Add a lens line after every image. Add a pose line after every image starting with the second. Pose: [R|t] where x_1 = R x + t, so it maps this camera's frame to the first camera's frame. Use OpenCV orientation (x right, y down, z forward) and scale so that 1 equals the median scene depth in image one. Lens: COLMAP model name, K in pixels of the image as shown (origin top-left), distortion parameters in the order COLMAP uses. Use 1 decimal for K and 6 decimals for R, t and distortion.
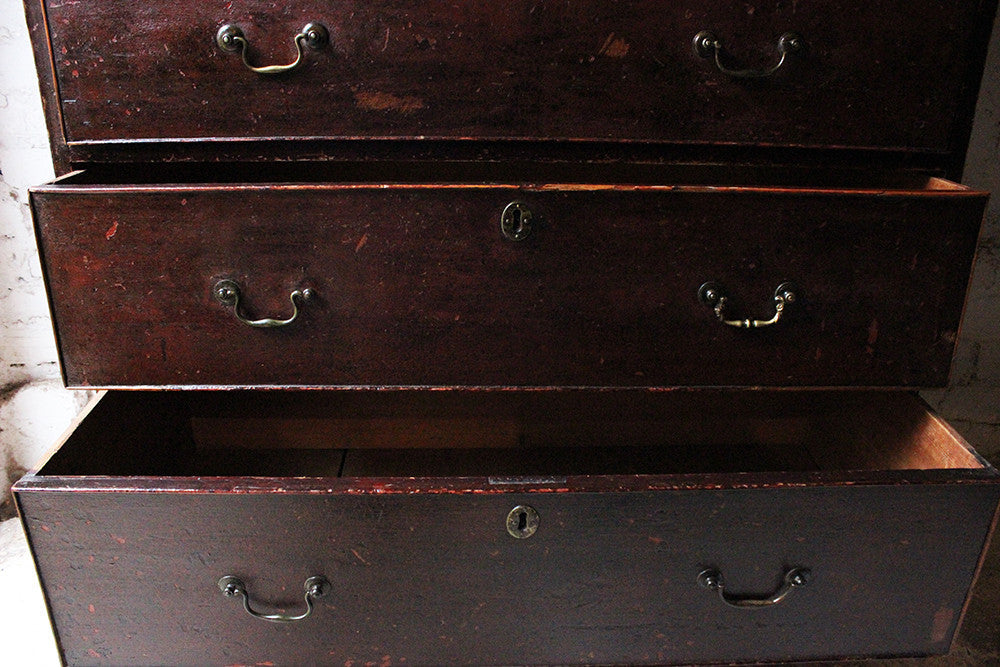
lens RADIAL K [[821.6, 0, 501.2], [0, 821.6, 333.6], [0, 0, 1]] dist [-0.155846, 0.120017]
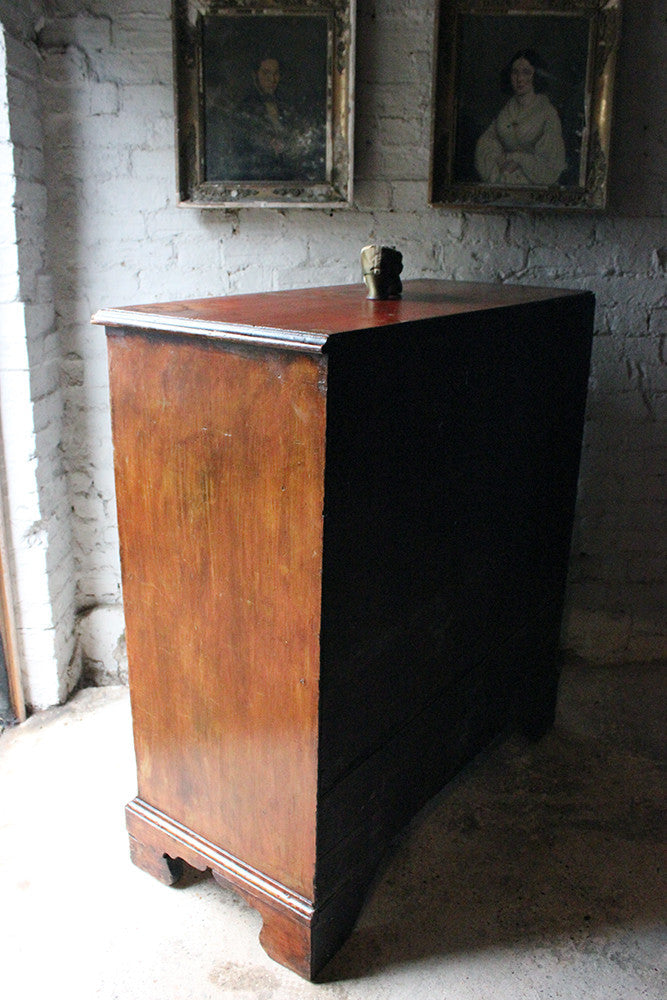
lens RADIAL K [[847.6, 0, 328.3], [0, 847.6, 508.4], [0, 0, 1]] dist [-0.162905, 0.133709]
pose [[0.997322, 0.004684, -0.072983, 0.005249], [-0.009907, 0.997401, -0.071368, -0.021343], [0.072459, 0.071900, 0.994776, -0.711526]]
